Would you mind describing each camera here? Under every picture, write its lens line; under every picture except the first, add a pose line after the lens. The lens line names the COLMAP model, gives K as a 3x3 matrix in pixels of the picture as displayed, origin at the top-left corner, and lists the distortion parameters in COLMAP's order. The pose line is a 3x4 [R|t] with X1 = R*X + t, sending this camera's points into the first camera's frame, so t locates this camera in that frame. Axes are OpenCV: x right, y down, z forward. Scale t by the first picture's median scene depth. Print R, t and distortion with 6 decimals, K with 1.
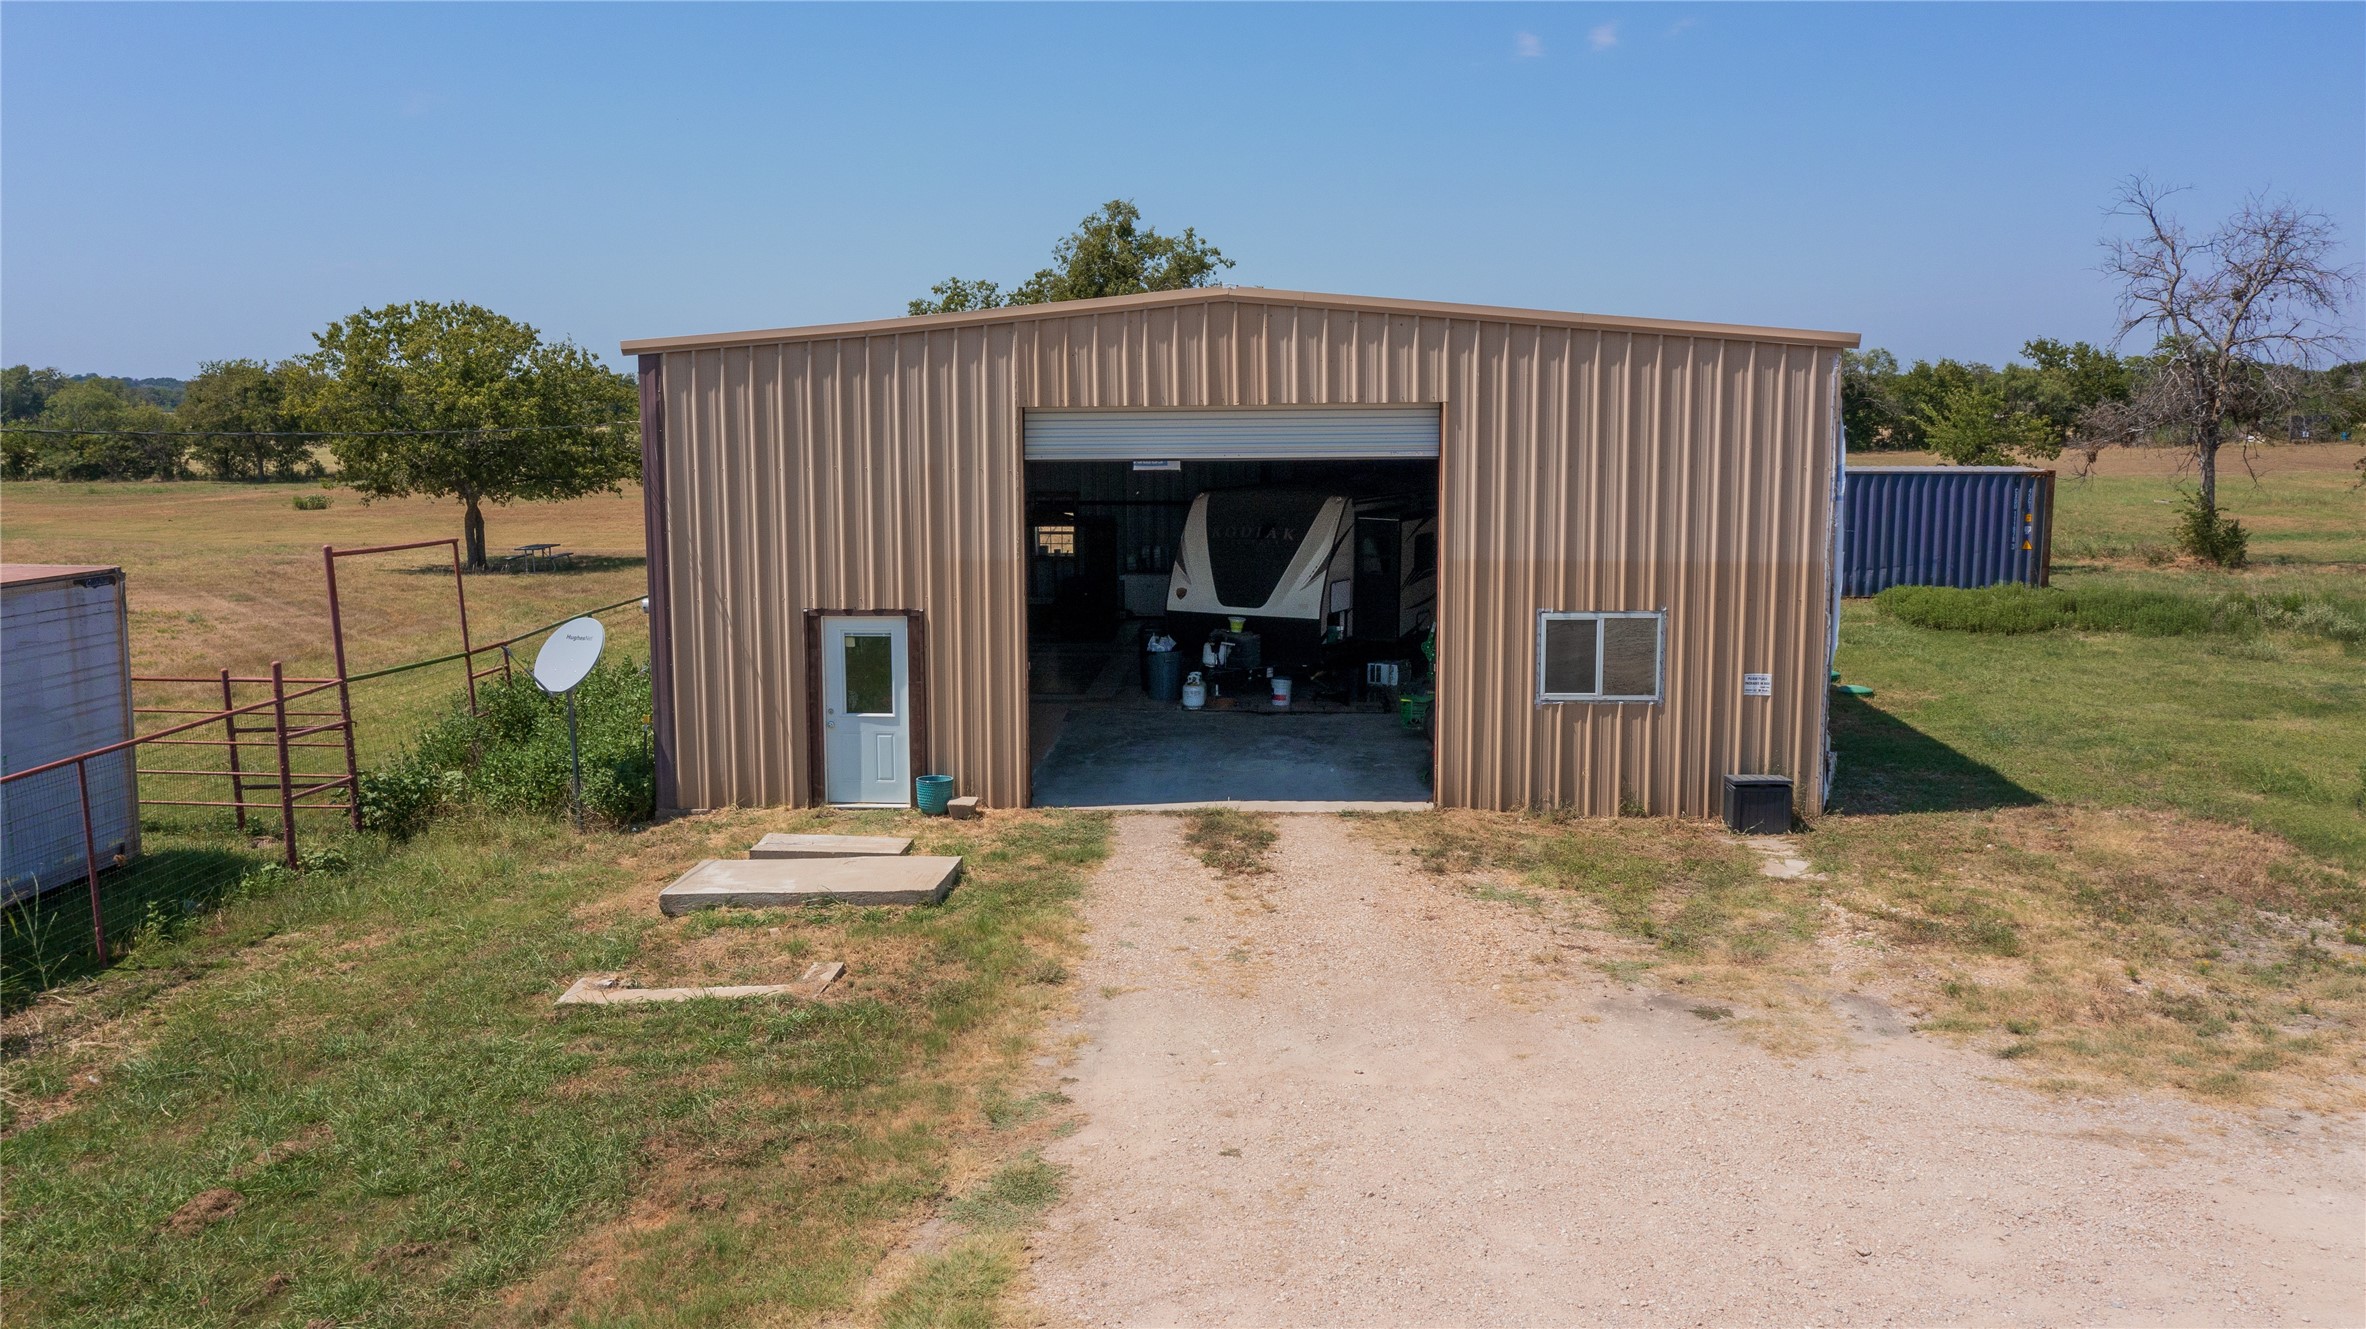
lens RADIAL K [[1876.7, 0, 1193.3], [0, 1876.7, 656.6], [0, 0, 1]] dist [0.005575, -0.004149]
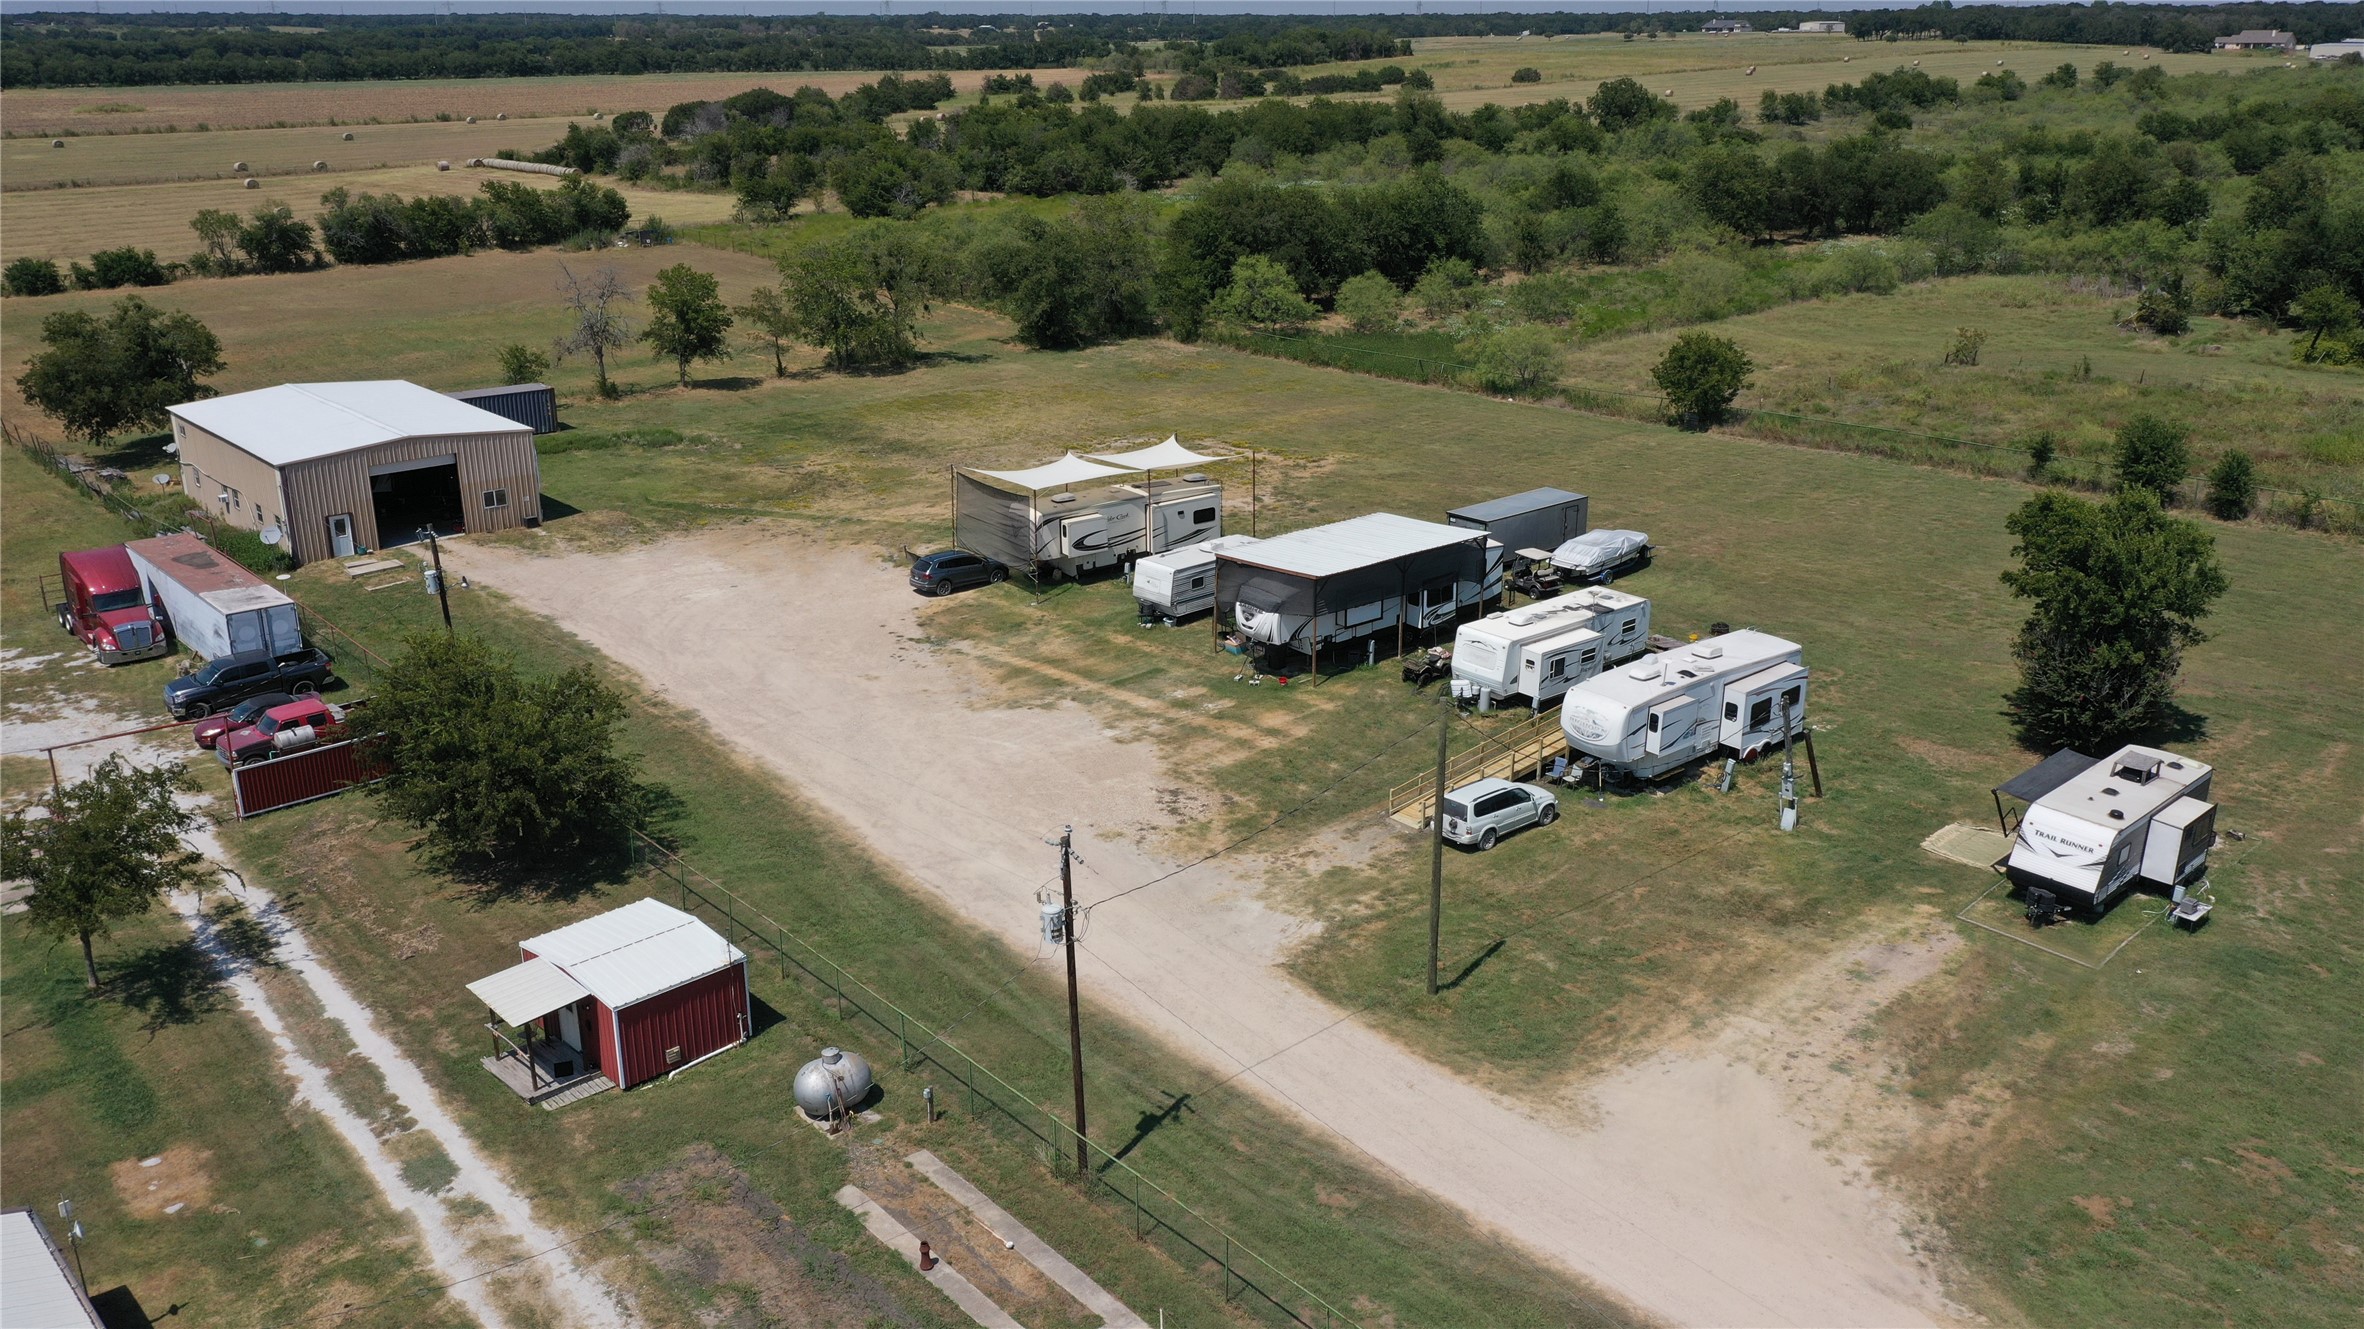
lens RADIAL K [[1870.0, 0, 1182.0], [0, 1870.0, 664.5], [0, 0, 1]] dist [0.016512, 0.002748]
pose [[0.709413, -0.225108, 0.667877, -1.892226], [0.092876, 0.969216, 0.228023, -0.532072], [-0.698646, -0.099733, 0.708482, -3.800976]]
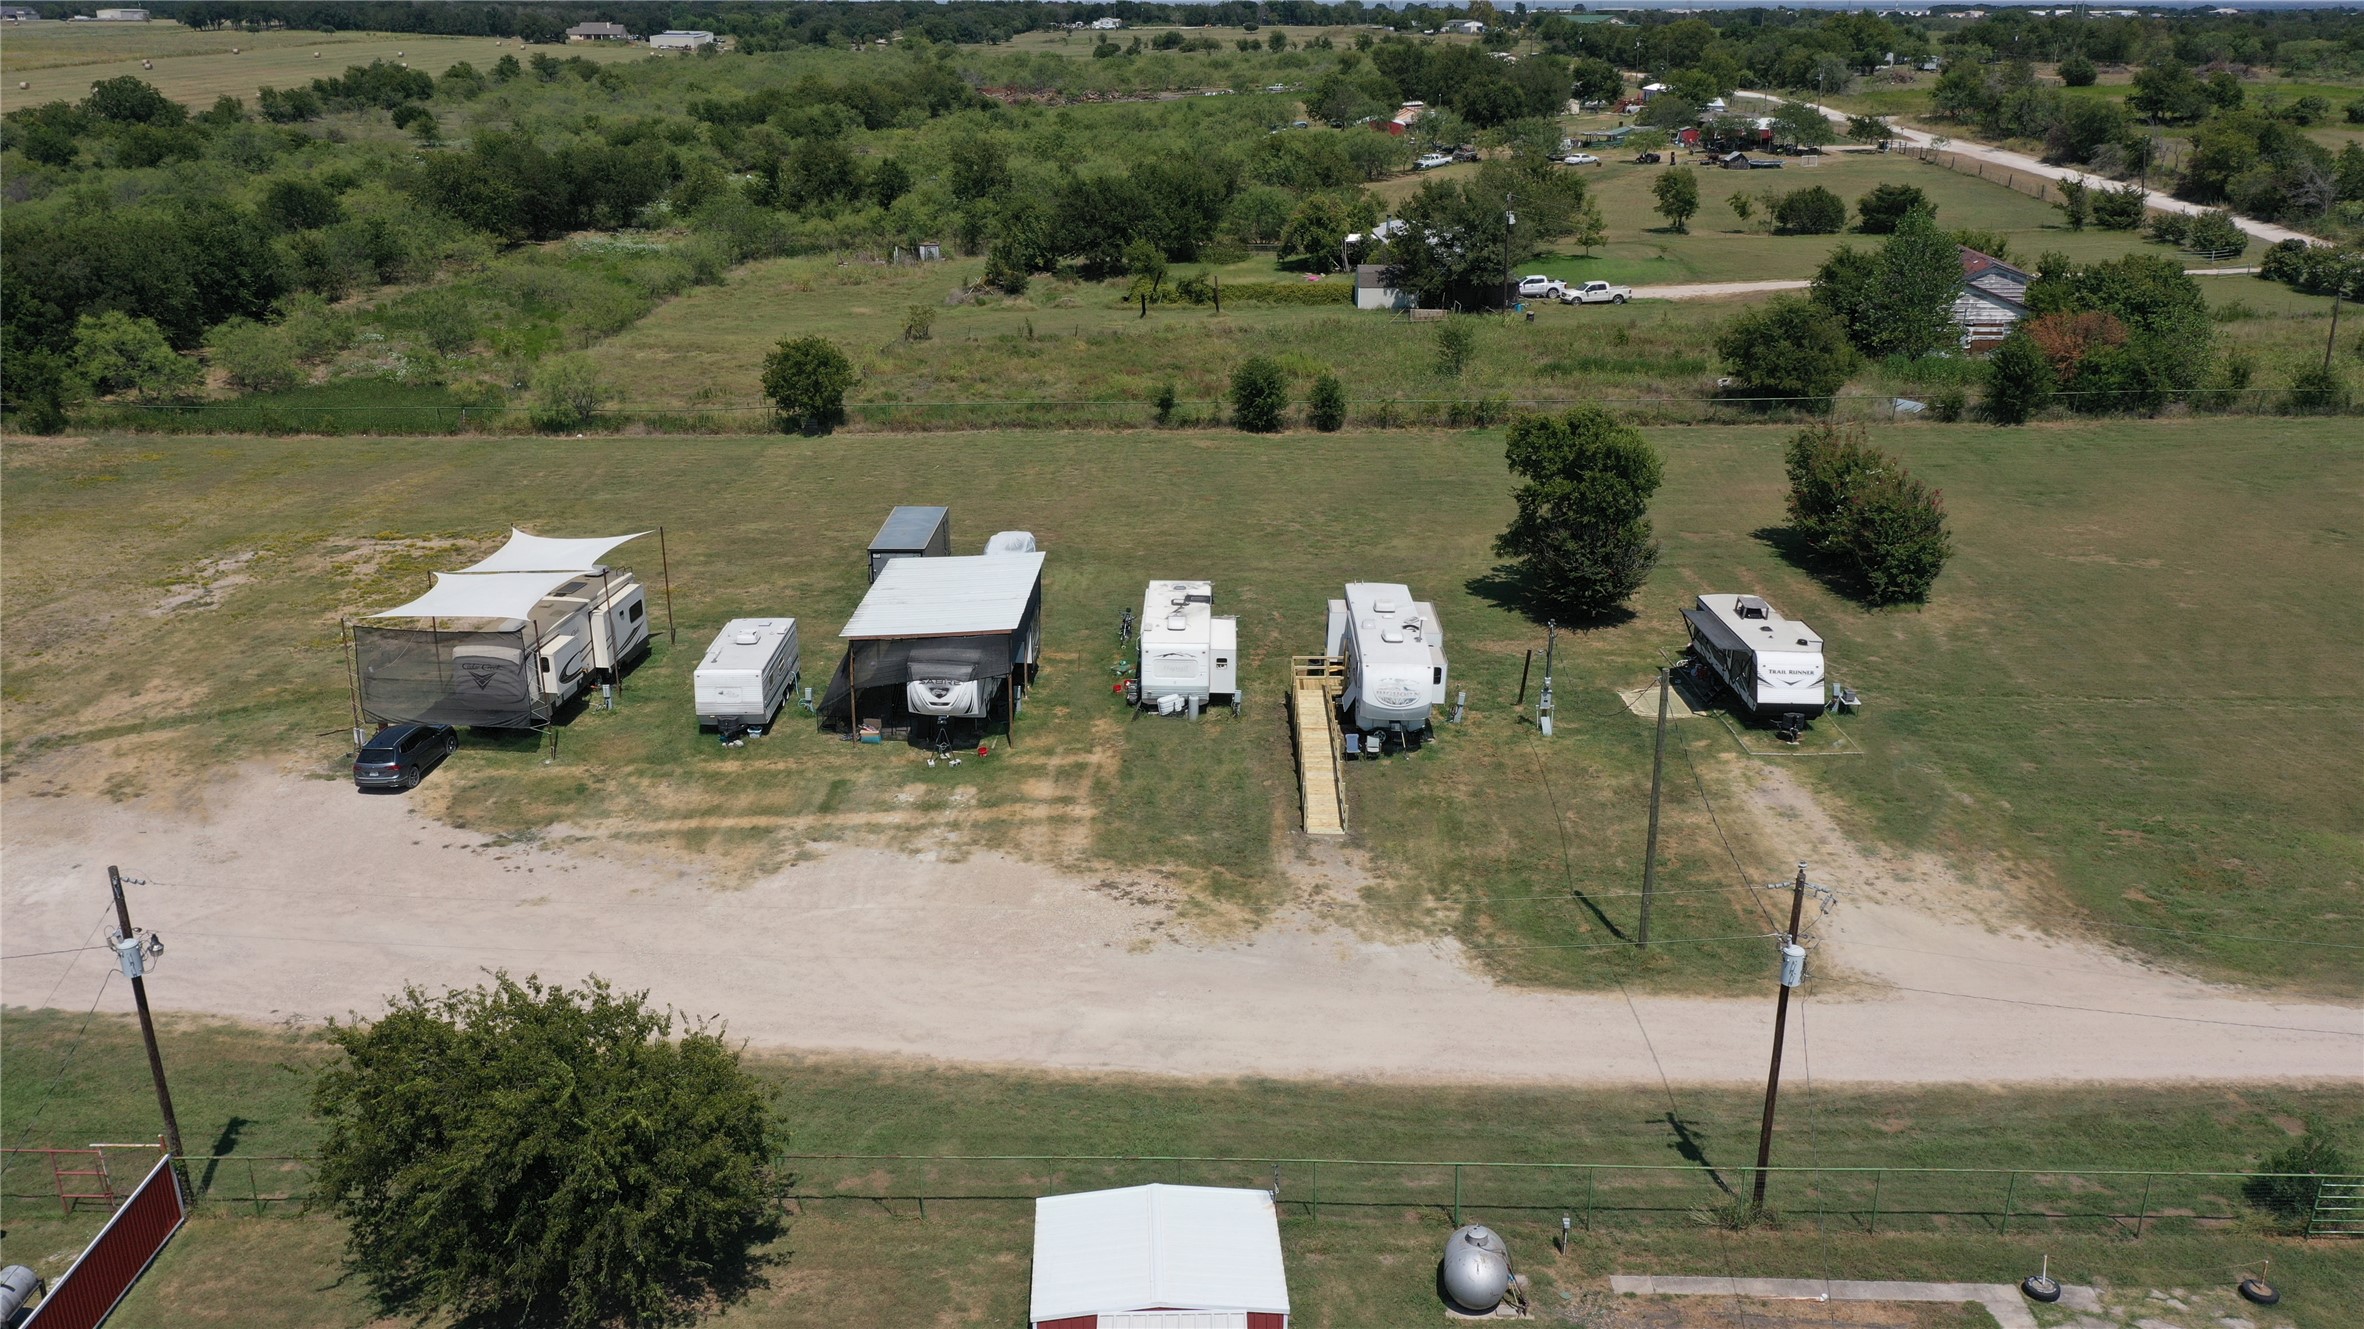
lens RADIAL K [[1870.0, 0, 1182.0], [0, 1870.0, 664.5], [0, 0, 1]] dist [0.016512, 0.002748]
pose [[-0.043294, -0.325381, 0.944591, -2.442493], [0.135227, 0.934869, 0.328229, -0.846613], [-0.989868, 0.141945, 0.003526, -1.686094]]
